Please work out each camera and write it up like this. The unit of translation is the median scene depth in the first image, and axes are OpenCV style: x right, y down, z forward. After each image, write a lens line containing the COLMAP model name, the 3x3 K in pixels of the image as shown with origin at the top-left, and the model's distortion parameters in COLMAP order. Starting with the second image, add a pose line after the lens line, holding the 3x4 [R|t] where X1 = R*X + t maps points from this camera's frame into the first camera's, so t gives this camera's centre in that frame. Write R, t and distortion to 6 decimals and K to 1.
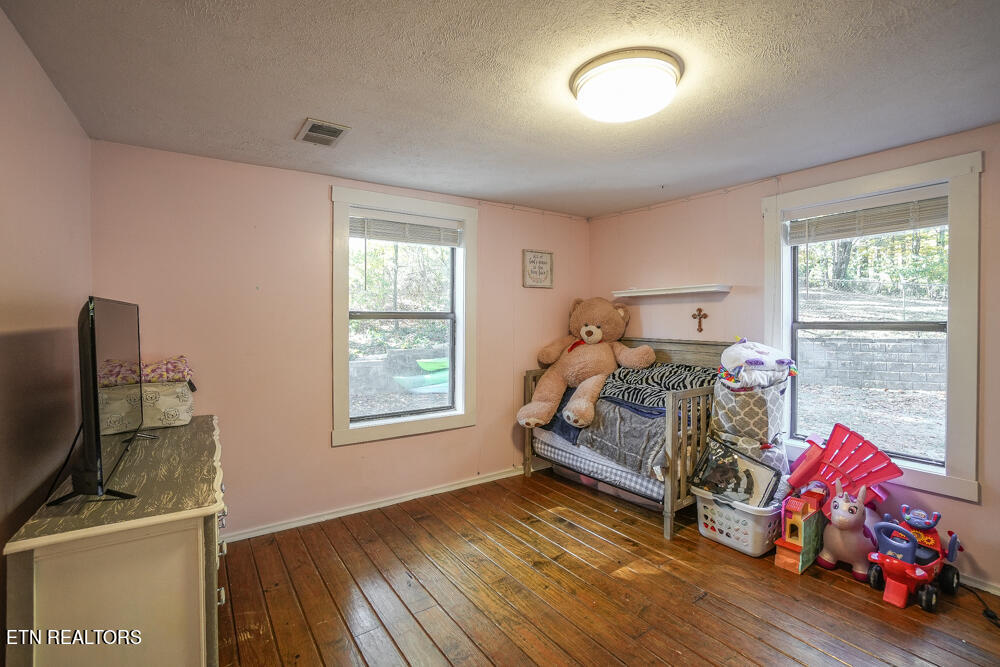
lens RADIAL K [[450.1, 0, 501.9], [0, 450.1, 333.2], [0, 0, 1]] dist [-0.067316, 0.023883]
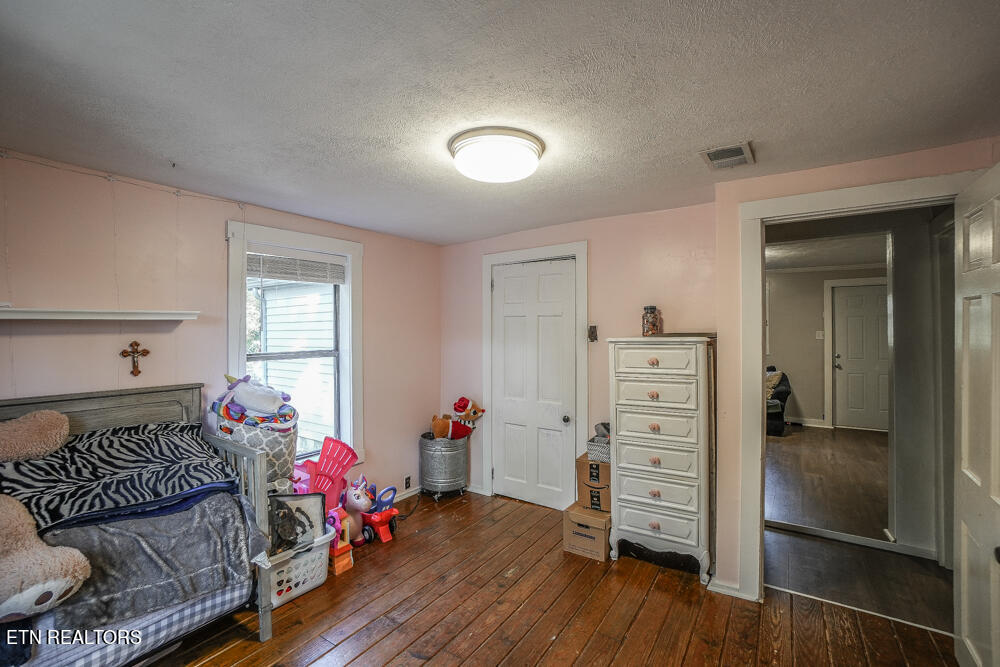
lens RADIAL K [[450.1, 0, 501.9], [0, 450.1, 333.2], [0, 0, 1]] dist [-0.067316, 0.023883]
pose [[-0.369670, -0.001889, 0.929161, -0.459879], [0.035913, 0.999222, 0.016320, -0.069009], [-0.928469, 0.039402, -0.369314, 0.821632]]
